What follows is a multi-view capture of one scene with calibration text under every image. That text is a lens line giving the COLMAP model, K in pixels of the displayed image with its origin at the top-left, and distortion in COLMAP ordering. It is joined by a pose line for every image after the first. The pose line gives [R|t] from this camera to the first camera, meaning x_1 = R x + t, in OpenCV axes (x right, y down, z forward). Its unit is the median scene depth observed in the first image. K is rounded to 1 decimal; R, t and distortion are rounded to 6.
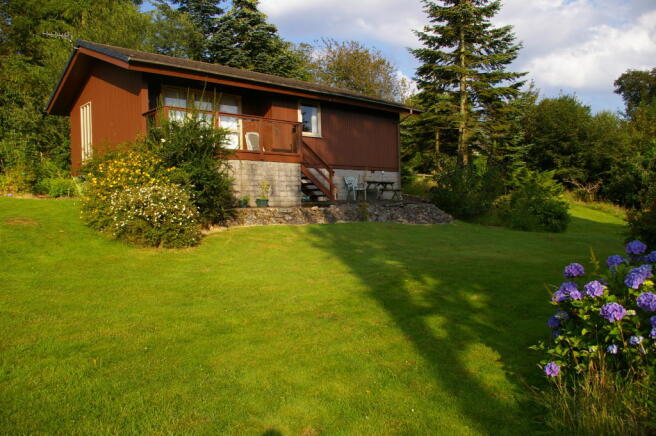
lens RADIAL K [[522.6, 0, 327.2], [0, 522.6, 220.9], [0, 0, 1]] dist [-0.062668, -0.000003]
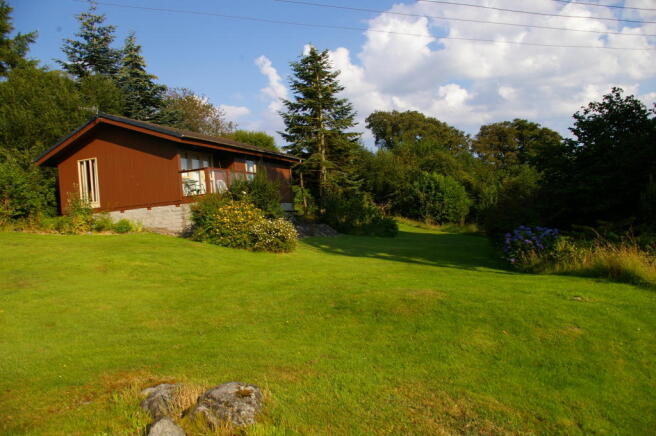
lens RADIAL K [[522.6, 0, 328.5], [0, 522.6, 215.2], [0, 0, 1]] dist [-0.062668, -0.000003]
pose [[0.889031, -0.051319, 0.454961, -0.368025], [0.075716, 0.996495, -0.035552, -0.002032], [-0.451542, 0.066055, 0.889801, -0.264931]]
